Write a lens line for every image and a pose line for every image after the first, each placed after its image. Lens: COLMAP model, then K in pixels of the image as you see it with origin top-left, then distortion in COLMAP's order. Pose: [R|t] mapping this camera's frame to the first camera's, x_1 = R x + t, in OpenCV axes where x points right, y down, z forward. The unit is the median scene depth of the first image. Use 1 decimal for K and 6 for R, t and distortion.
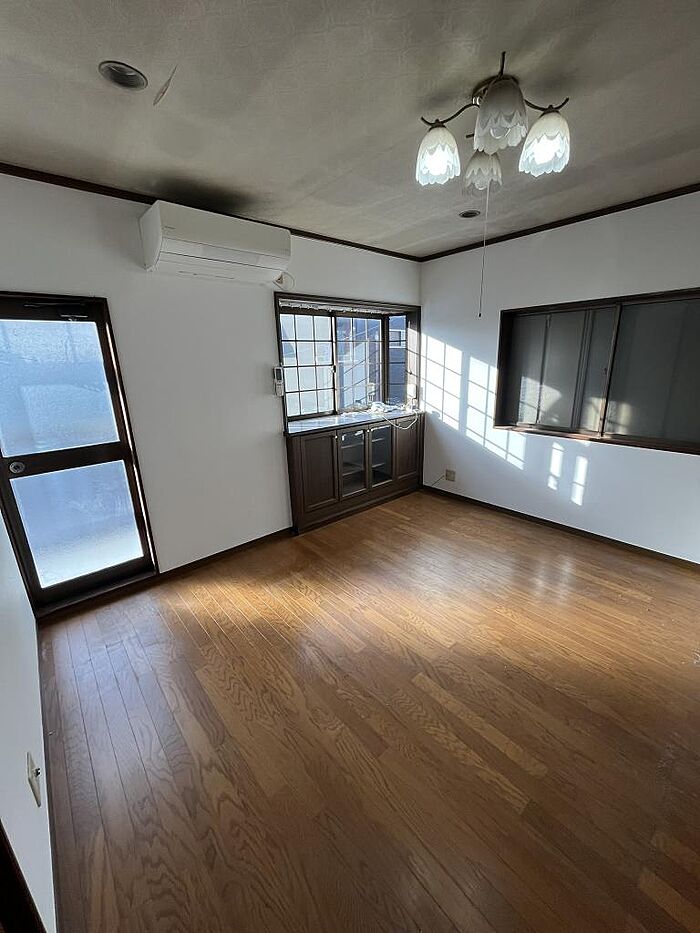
lens RADIAL K [[377.8, 0, 352.0], [0, 377.8, 465.9], [0, 0, 1]] dist [0.001518, 0.000203]
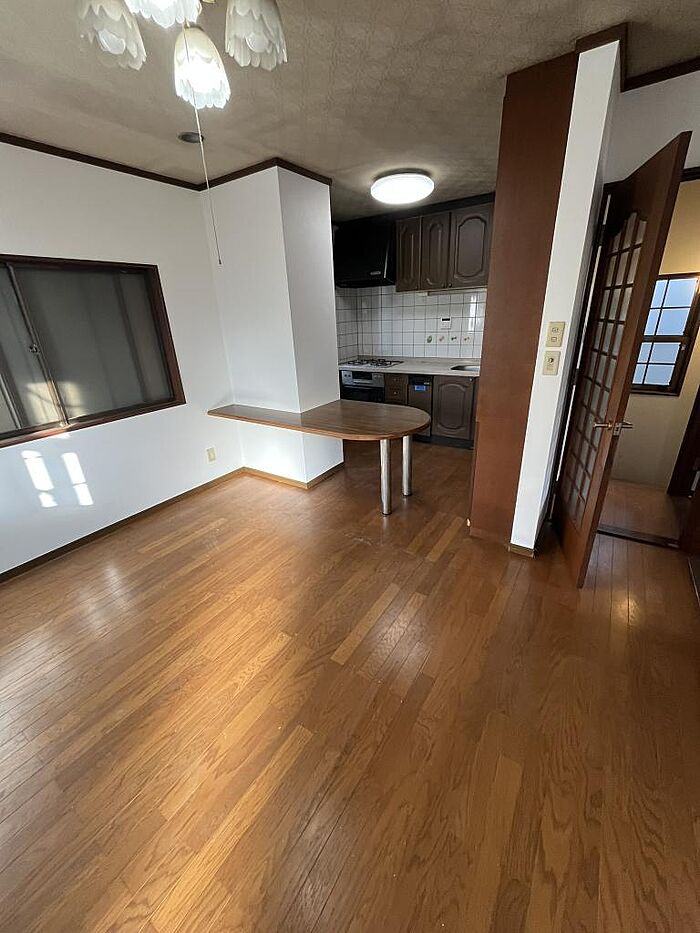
lens RADIAL K [[377.8, 0, 352.0], [0, 377.8, 465.9], [0, 0, 1]] dist [0.001518, 0.000203]
pose [[-0.271947, -0.331051, 0.903576, -0.427343], [0.311050, 0.858320, 0.408086, -0.189389], [-0.910655, 0.392036, -0.130444, 0.720905]]
